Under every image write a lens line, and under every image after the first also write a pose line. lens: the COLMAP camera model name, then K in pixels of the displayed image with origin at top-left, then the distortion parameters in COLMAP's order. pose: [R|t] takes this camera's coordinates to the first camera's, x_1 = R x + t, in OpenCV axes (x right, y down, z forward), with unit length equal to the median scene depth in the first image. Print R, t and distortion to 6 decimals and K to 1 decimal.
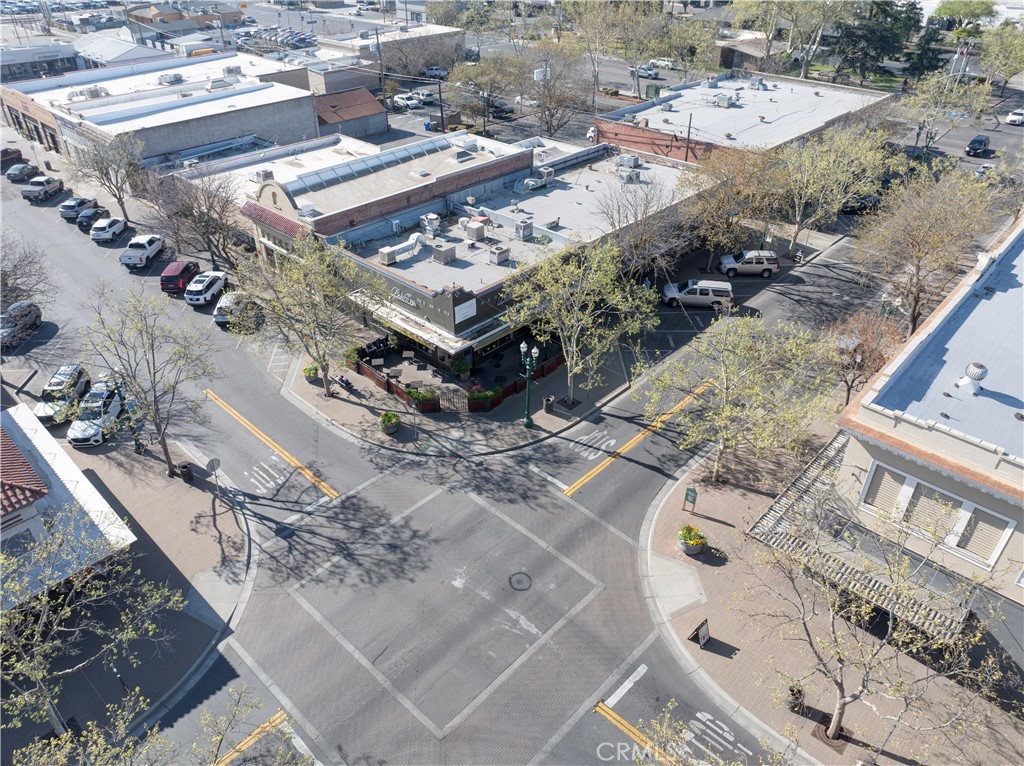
lens RADIAL K [[714.7, 0, 523.7], [0, 714.7, 381.8], [0, 0, 1]] dist [-0.034873, -0.001032]
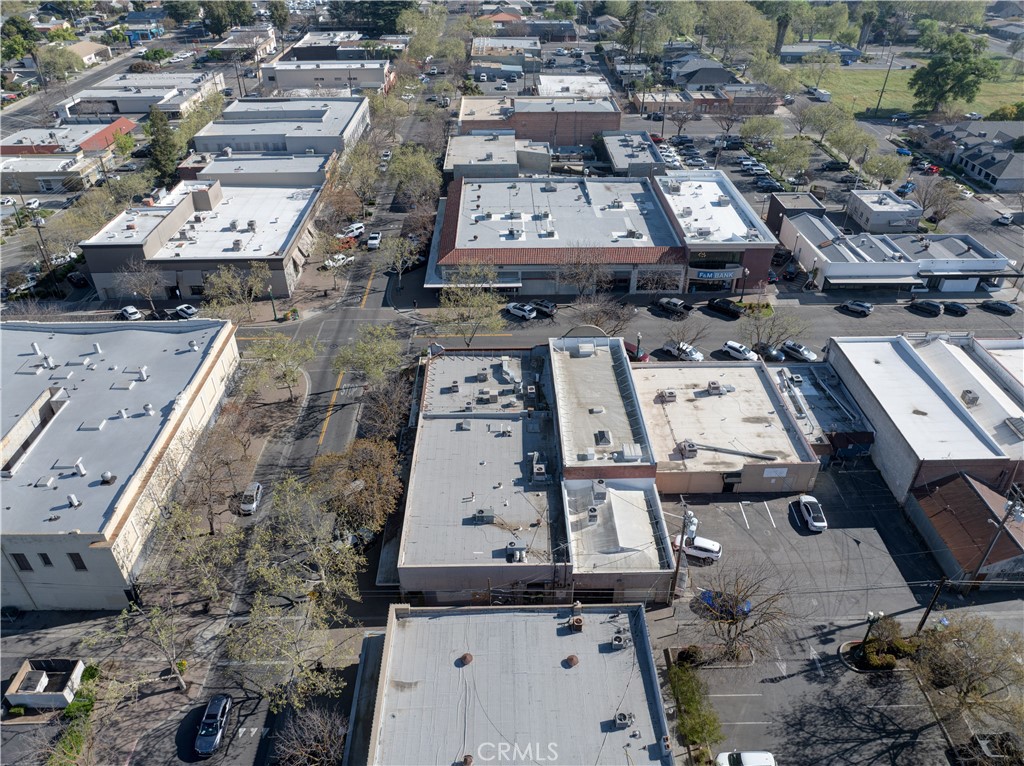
lens RADIAL K [[717.7, 0, 515.5], [0, 717.7, 380.5], [0, 0, 1]] dist [-0.039837, 0.005180]
pose [[-0.719391, 0.391818, -0.573546, 0.934467], [-0.392814, 0.451507, 0.801149, -1.803676], [0.572864, 0.801636, -0.170898, 1.553972]]
